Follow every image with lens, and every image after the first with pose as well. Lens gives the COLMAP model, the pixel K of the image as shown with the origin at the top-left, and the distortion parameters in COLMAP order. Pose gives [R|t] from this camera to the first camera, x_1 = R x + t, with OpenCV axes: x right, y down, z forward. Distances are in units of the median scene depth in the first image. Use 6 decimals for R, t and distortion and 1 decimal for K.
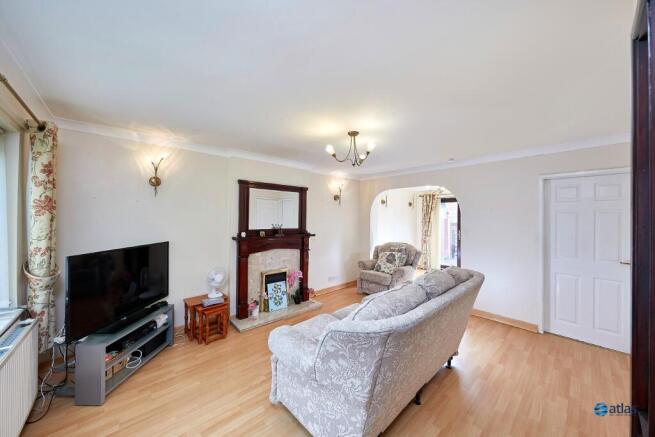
lens RADIAL K [[234.3, 0, 327.5], [0, 234.3, 218.5], [0, 0, 1]] dist [0.000606, 0.000042]
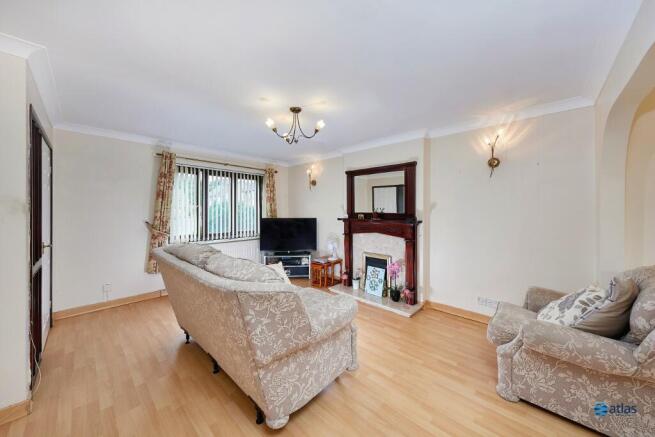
lens RADIAL K [[226.0, 0, 327.8], [0, 226.0, 199.1], [0, 0, 1]] dist [0.000303, -0.000012]
pose [[0.063709, -0.014008, -0.997870, 0.751173], [0.024349, 0.999626, -0.012478, -0.005802], [0.997671, -0.023502, 0.064027, 0.778663]]
